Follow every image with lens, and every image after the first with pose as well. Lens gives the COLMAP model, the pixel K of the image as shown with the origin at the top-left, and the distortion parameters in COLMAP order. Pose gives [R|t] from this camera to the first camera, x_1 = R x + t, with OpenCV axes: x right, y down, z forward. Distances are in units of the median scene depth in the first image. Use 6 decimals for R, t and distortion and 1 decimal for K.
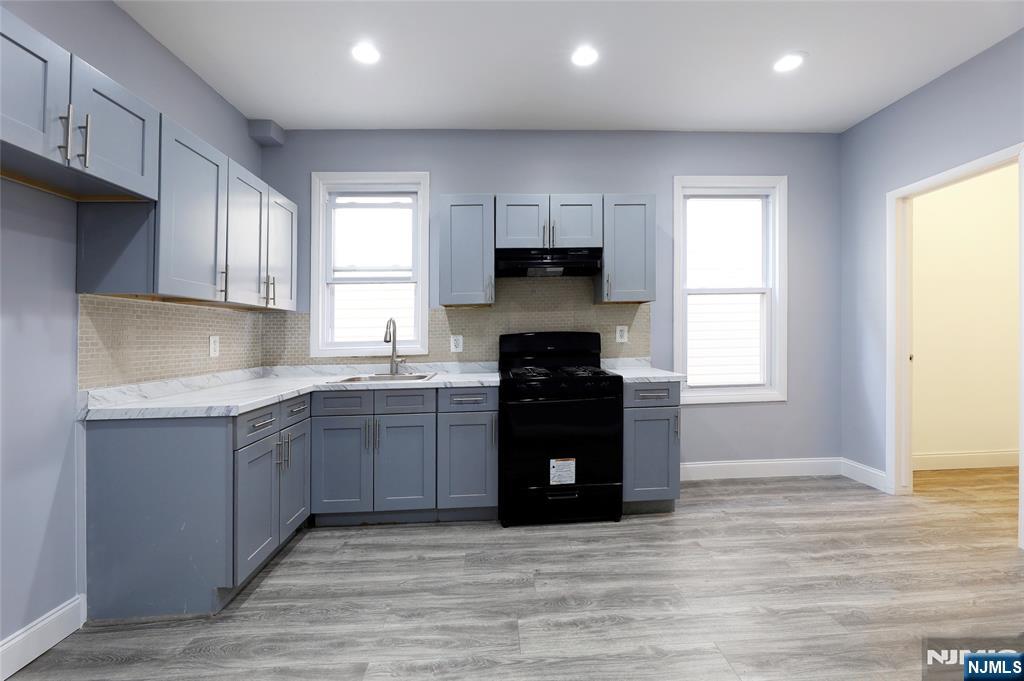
lens RADIAL K [[440.9, 0, 513.4], [0, 440.9, 330.7], [0, 0, 1]] dist [-0.001599, -0.000480]
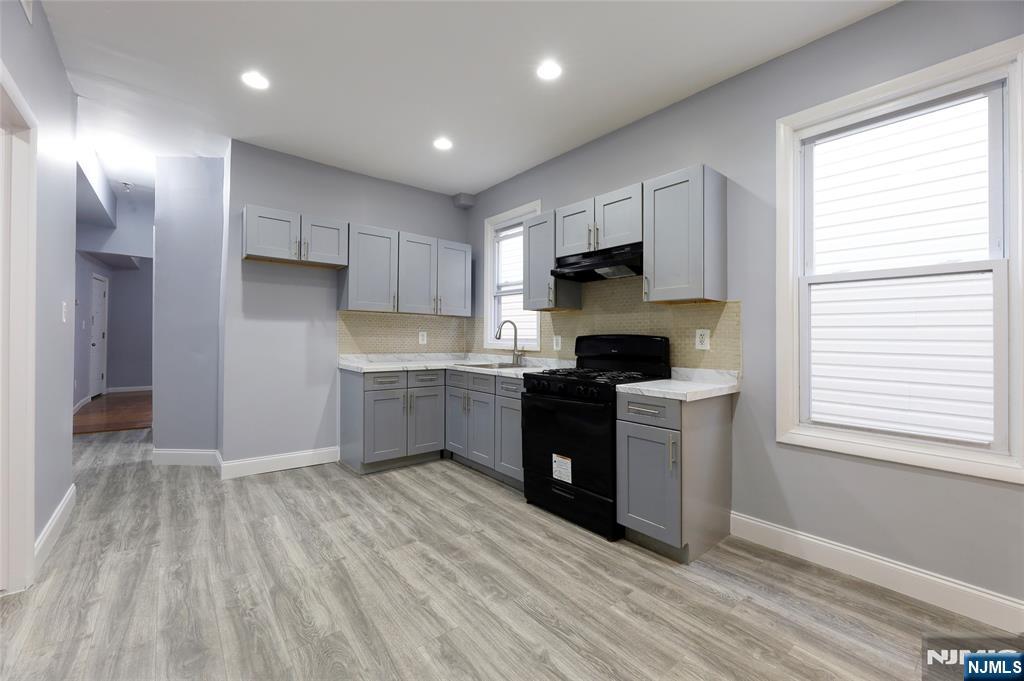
lens RADIAL K [[417.0, 0, 492.4], [0, 417.0, 330.0], [0, 0, 1]] dist [-0.001416, -0.000145]
pose [[0.570376, 0.014803, -0.821250, 0.792933], [-0.018422, 0.999817, 0.005228, -0.008232], [0.821177, 0.012147, 0.570545, 0.291637]]
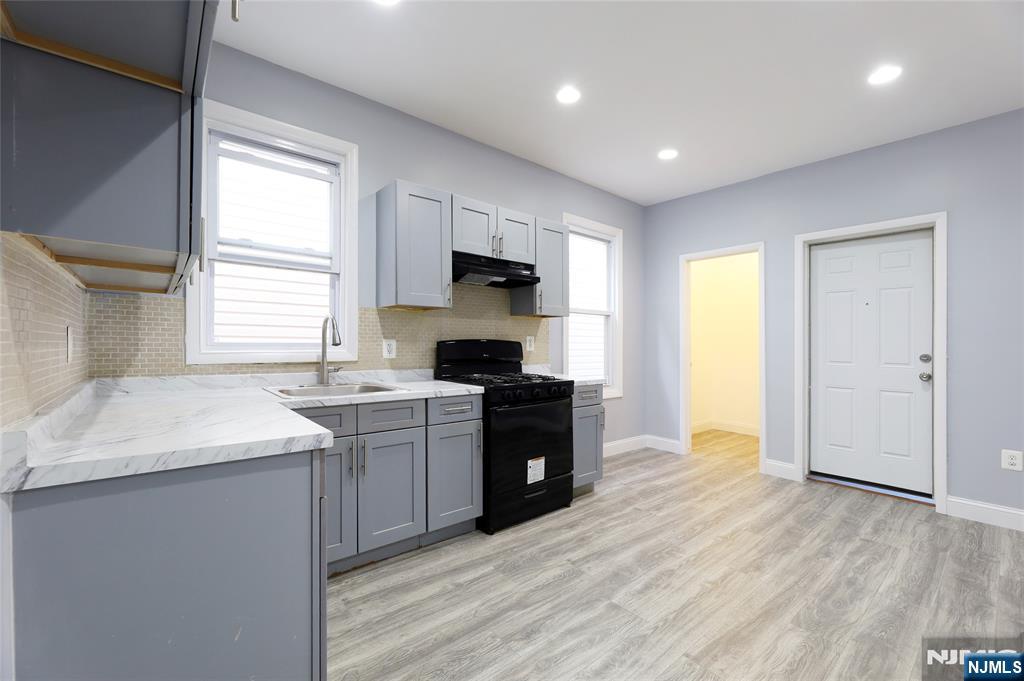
lens RADIAL K [[433.4, 0, 512.0], [0, 433.4, 340.5], [0, 0, 1]] dist [-0.001218, -0.000390]
pose [[0.793063, 0.034013, 0.608189, -0.576493], [-0.036736, 0.999293, -0.007982, 0.013228], [-0.608031, -0.016012, 0.793752, 0.196086]]
